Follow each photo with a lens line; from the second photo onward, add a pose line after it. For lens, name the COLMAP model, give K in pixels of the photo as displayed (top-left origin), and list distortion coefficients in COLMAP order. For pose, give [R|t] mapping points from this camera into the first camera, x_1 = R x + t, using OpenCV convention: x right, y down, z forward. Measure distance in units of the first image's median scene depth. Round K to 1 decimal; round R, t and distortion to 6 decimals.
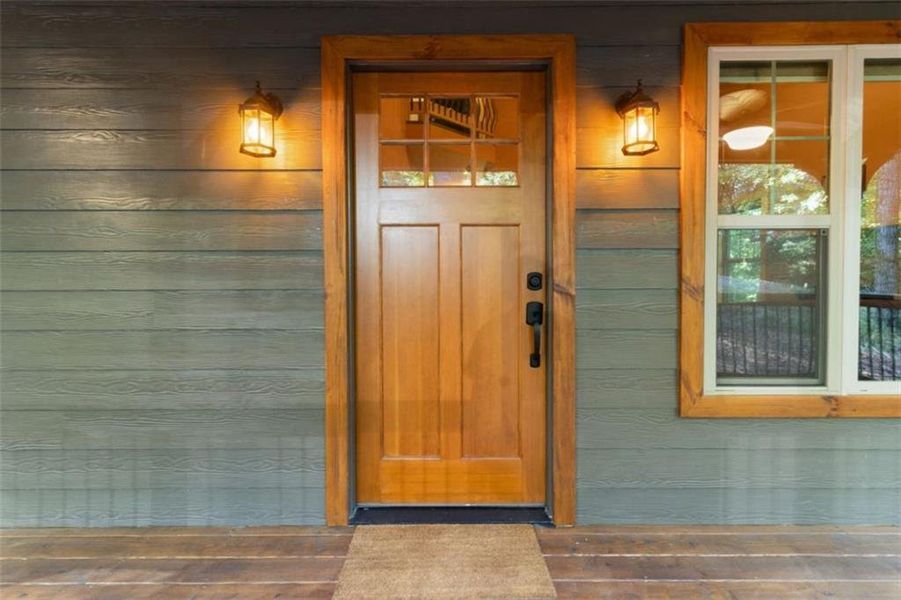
lens RADIAL K [[421.6, 0, 469.3], [0, 421.6, 291.4], [0, 0, 1]] dist [0.002193, 0.000738]
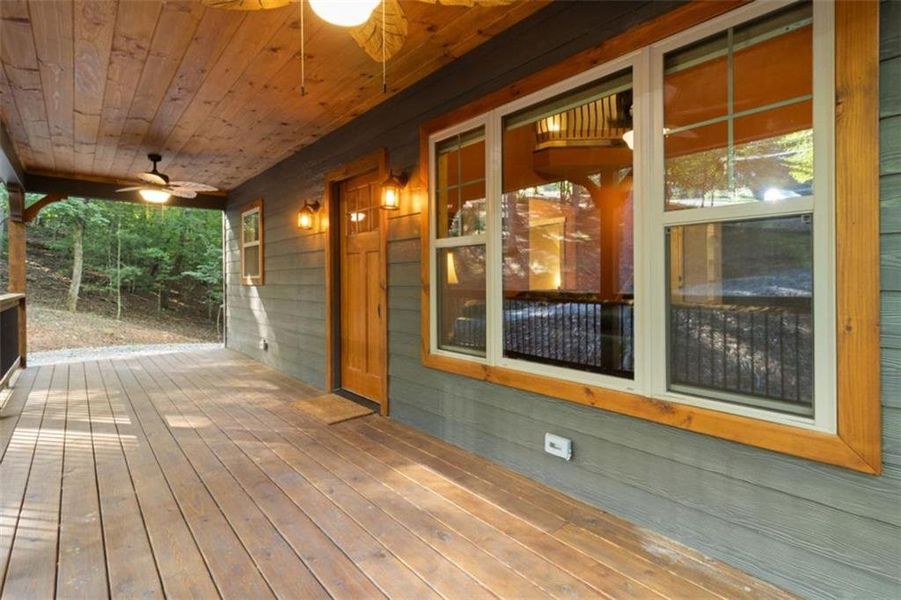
lens RADIAL K [[425.0, 0, 451.2], [0, 425.0, 279.7], [0, 0, 1]] dist [0.001930, 0.000360]
pose [[0.665368, -0.000531, -0.746515, 1.339717], [-0.015927, 0.999762, -0.014907, -0.005604], [0.746345, 0.021808, 0.665202, -0.004861]]
